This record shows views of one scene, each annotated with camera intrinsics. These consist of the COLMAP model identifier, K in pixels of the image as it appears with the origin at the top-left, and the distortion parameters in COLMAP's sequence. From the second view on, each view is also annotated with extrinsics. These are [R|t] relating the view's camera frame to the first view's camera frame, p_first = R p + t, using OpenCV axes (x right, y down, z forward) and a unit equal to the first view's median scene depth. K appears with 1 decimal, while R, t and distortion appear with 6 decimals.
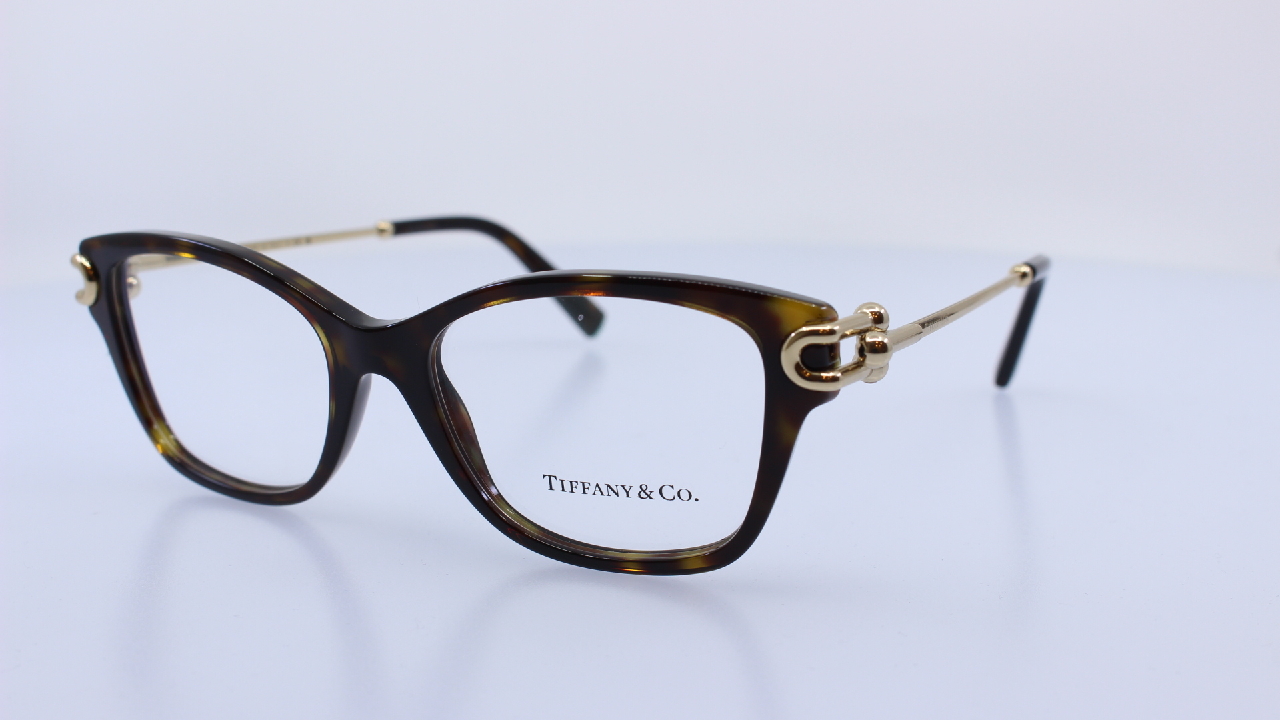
lens RADIAL K [[1645.3, 0, 640.0], [0, 1645.3, 360.0], [0, 0, 1]] dist [-0.147566, 0.024654]
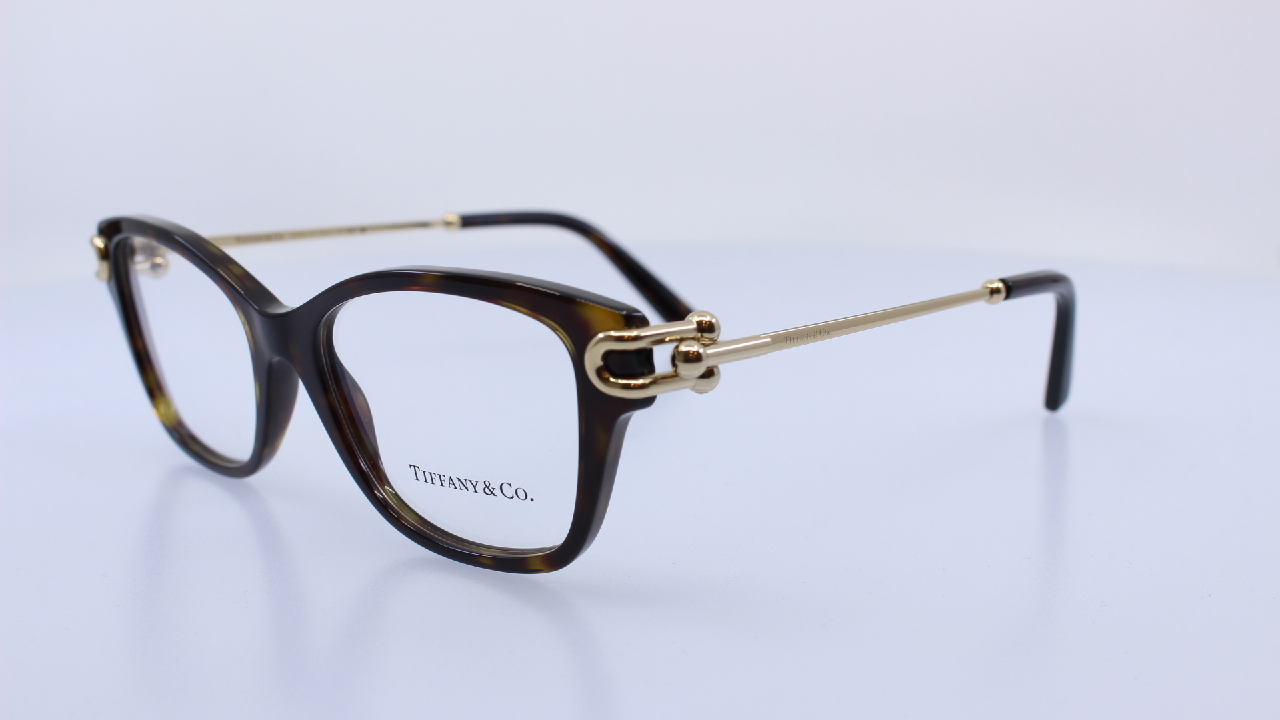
lens RADIAL K [[1645.3, 0, 640.0], [0, 1645.3, 360.0], [0, 0, 1]] dist [-0.147566, 0.024654]
pose [[0.967372, 0.052217, -0.247921, 0.334490], [-0.051877, 0.998622, 0.007906, -0.011189], [0.247992, 0.005214, 0.968748, 0.043859]]
